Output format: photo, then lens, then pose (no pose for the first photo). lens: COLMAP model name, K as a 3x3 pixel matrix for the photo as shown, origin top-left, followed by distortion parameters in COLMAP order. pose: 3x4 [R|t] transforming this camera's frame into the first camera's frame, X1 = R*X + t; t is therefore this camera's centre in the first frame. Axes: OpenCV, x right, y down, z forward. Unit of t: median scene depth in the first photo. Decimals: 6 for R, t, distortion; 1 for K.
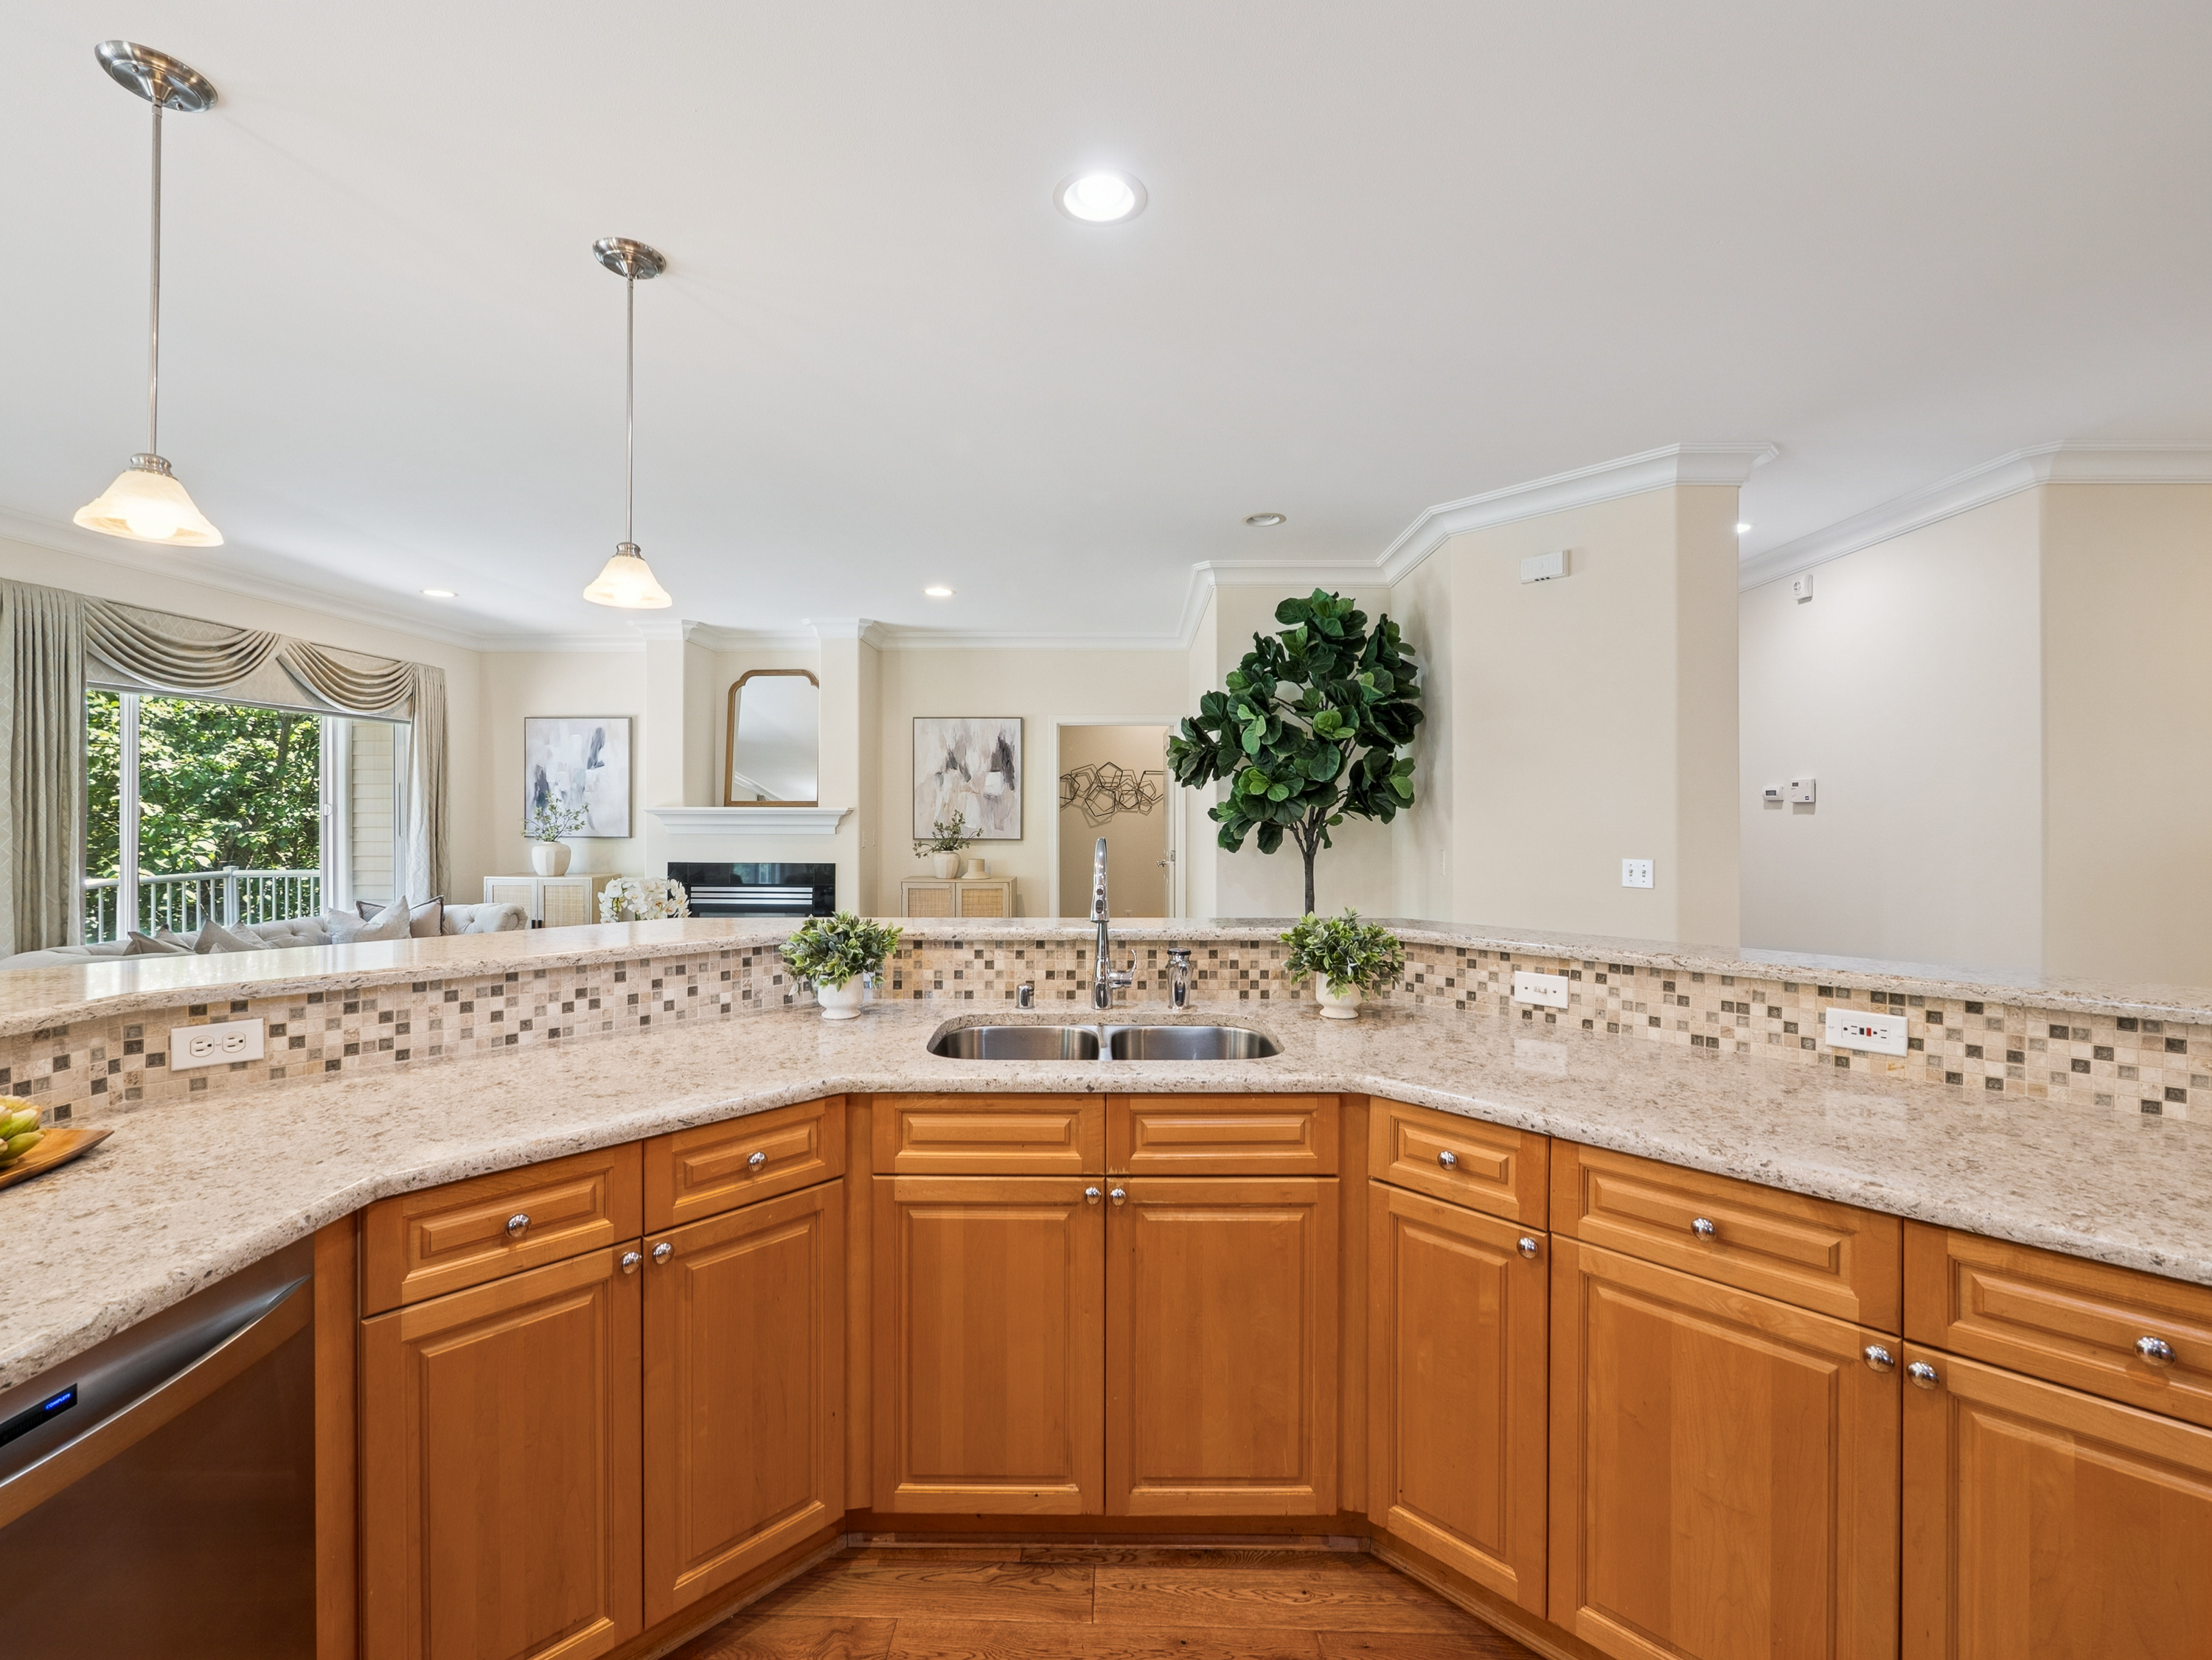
lens RADIAL K [[932.1, 0, 1094.5], [0, 932.1, 809.3], [0, 0, 1]] dist [-0.005065, 0.000328]
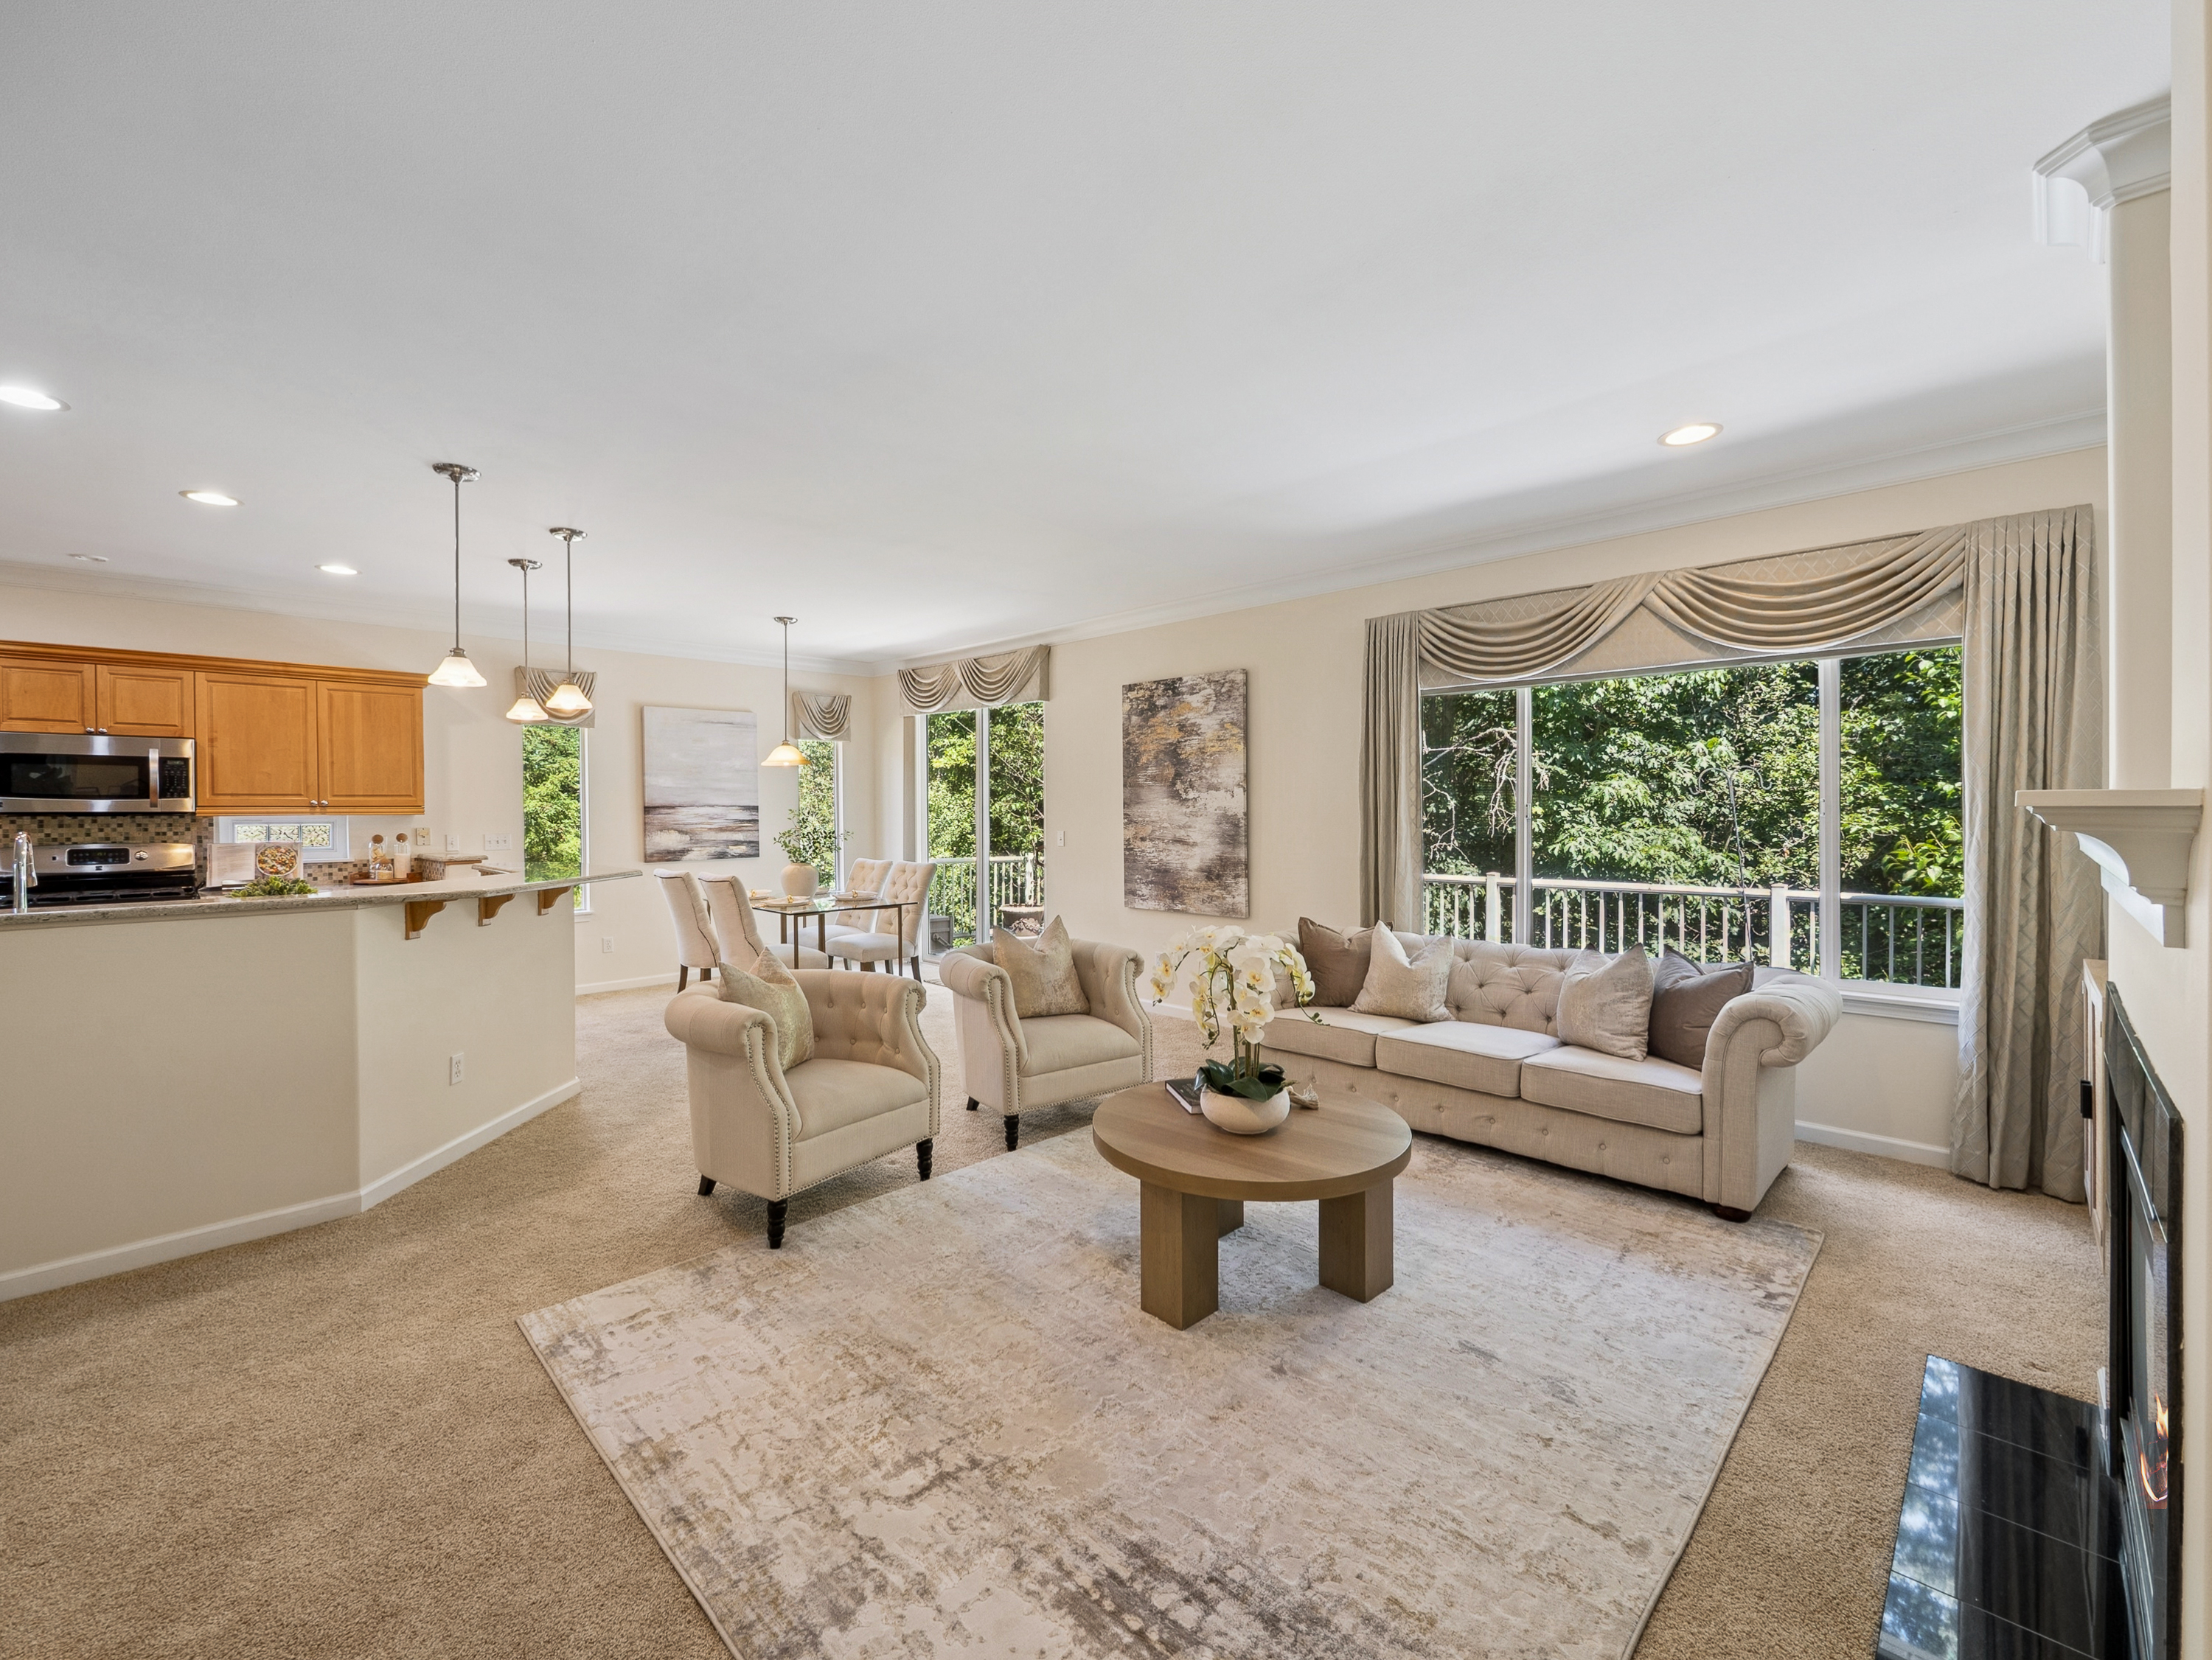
lens RADIAL K [[933.3, 0, 1097.6], [0, 933.3, 822.1], [0, 0, 1]] dist [-0.008339, 0.001231]
pose [[-0.682226, 0.009305, -0.731082, -0.074688], [0.002600, 0.999944, 0.010301, 0.006173], [0.731136, 0.005127, -0.682212, 3.031961]]
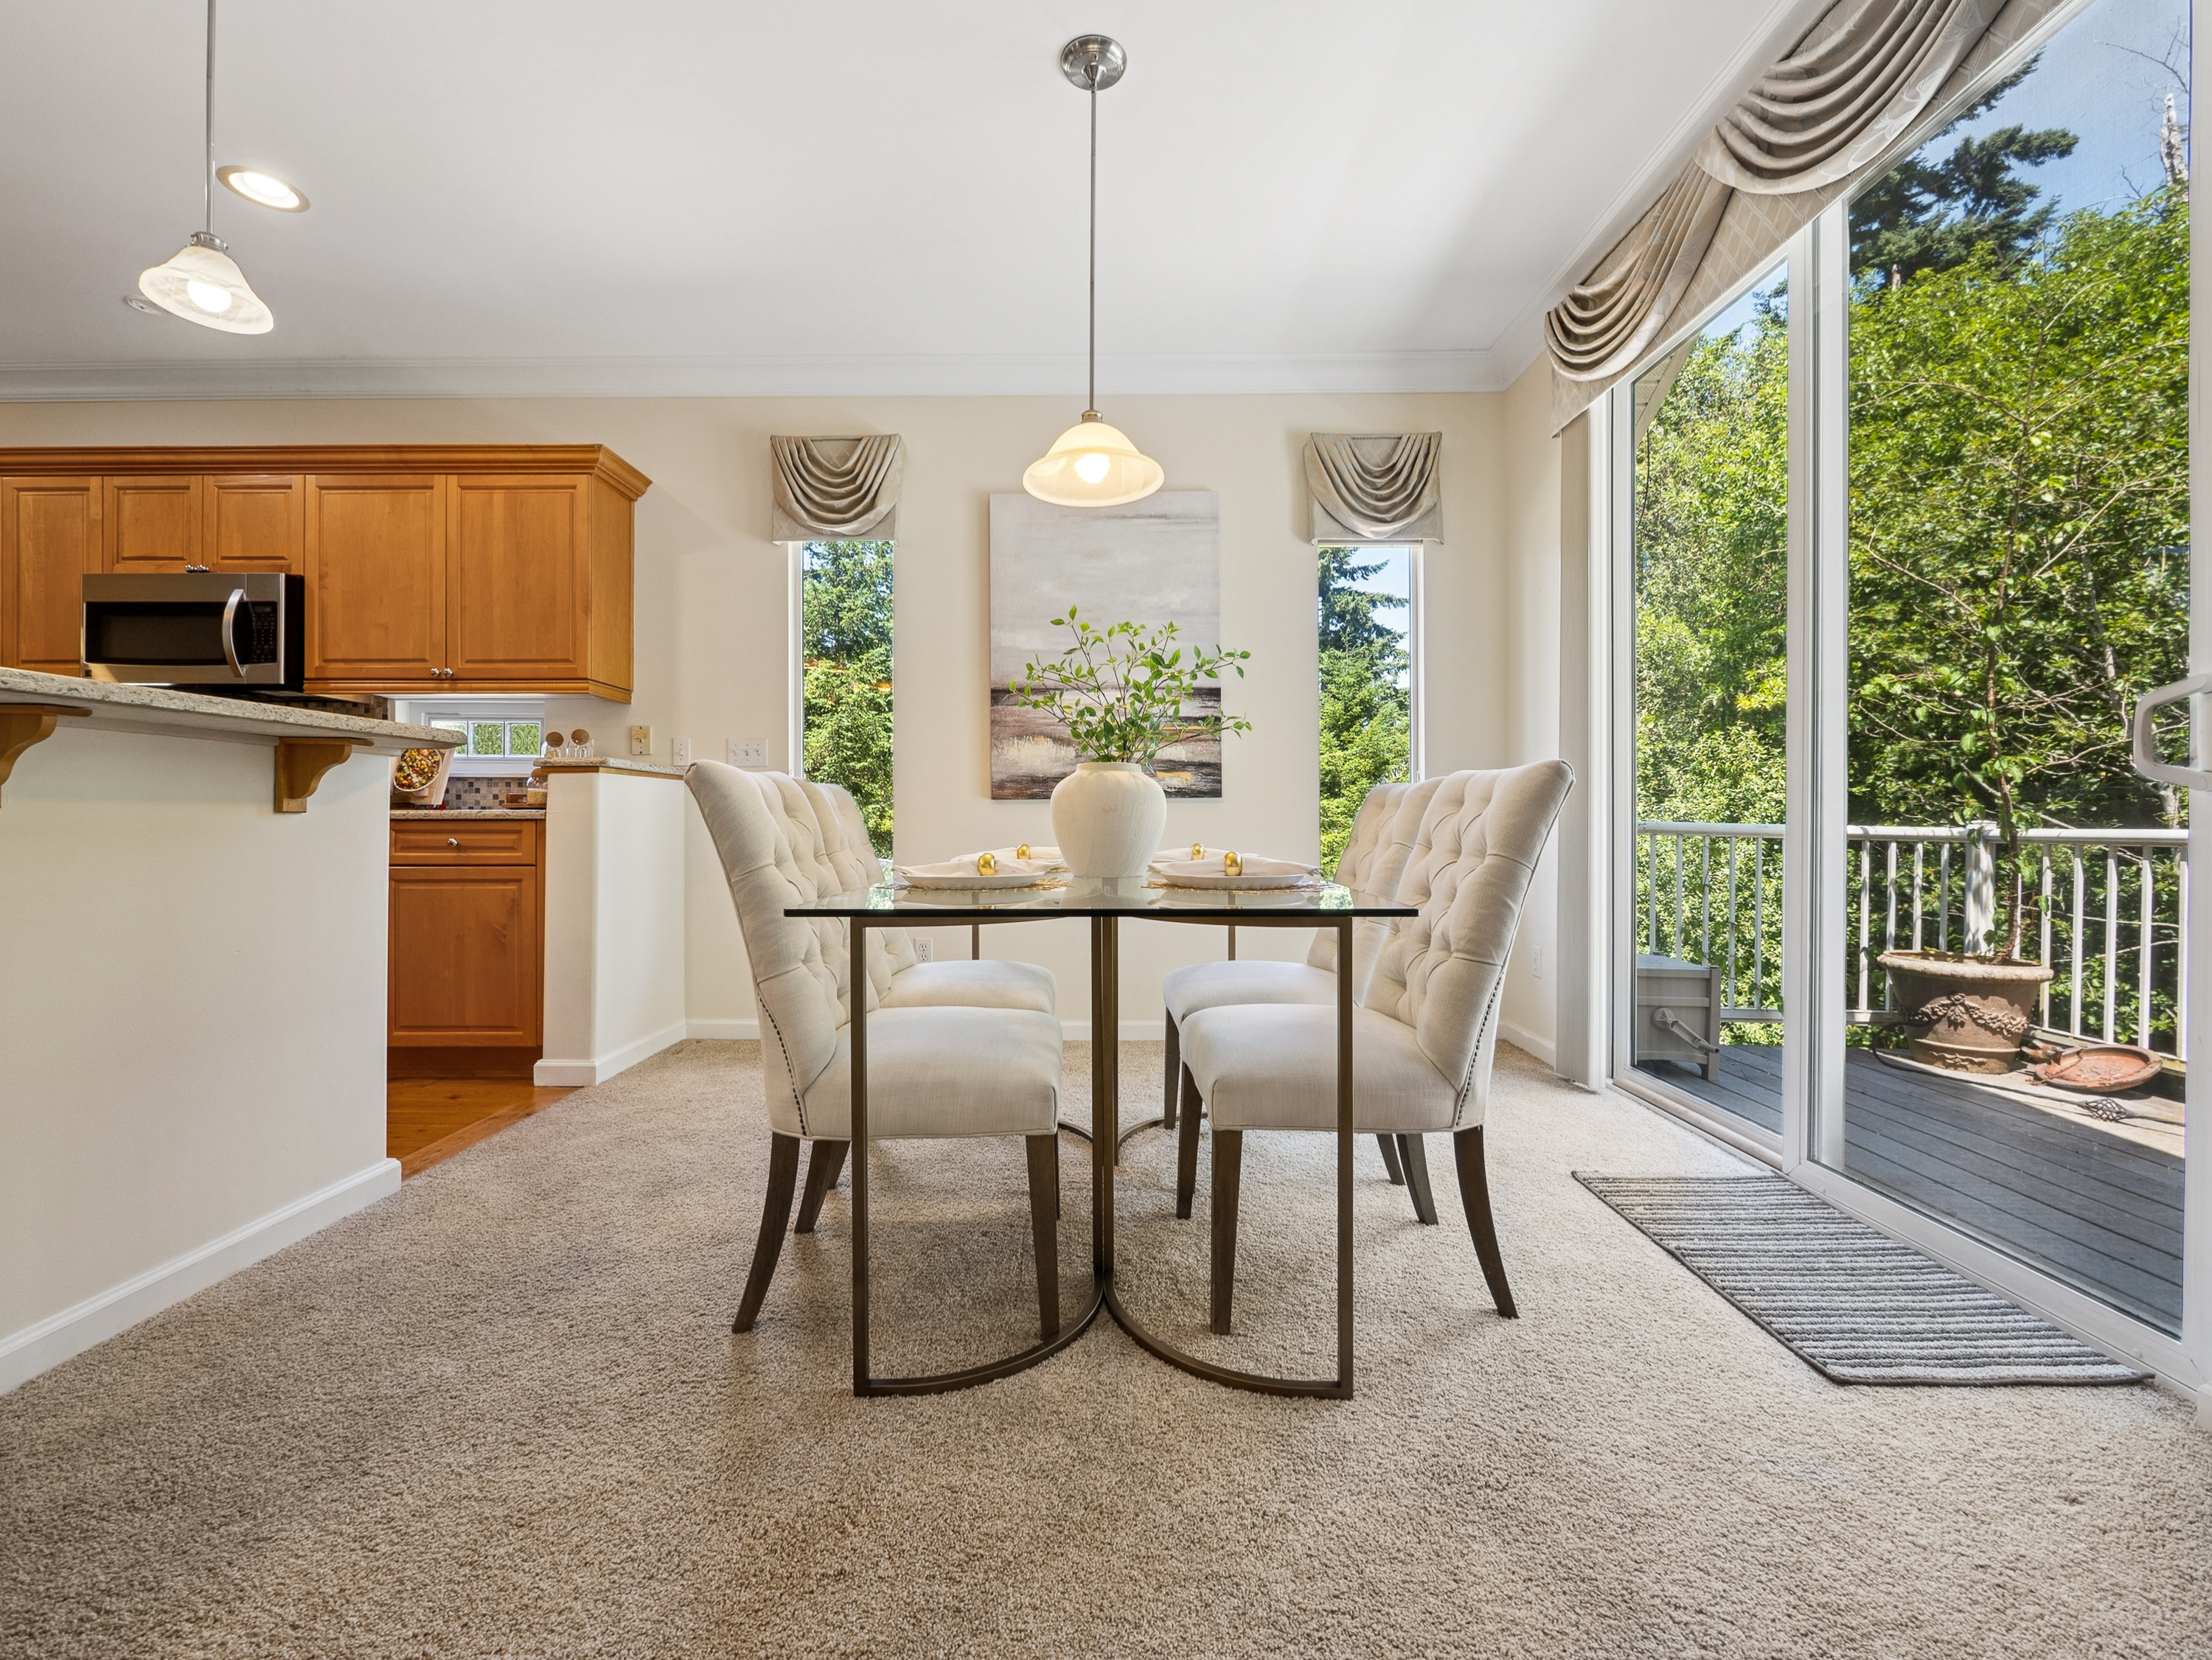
lens RADIAL K [[933.3, 0, 1097.6], [0, 933.3, 822.1], [0, 0, 1]] dist [-0.008339, 0.001231]
pose [[-0.999845, -0.004537, -0.017040, -1.594312], [-0.004524, 0.999989, -0.000783, 0.227469], [0.017043, -0.000705, -0.999855, 1.267335]]
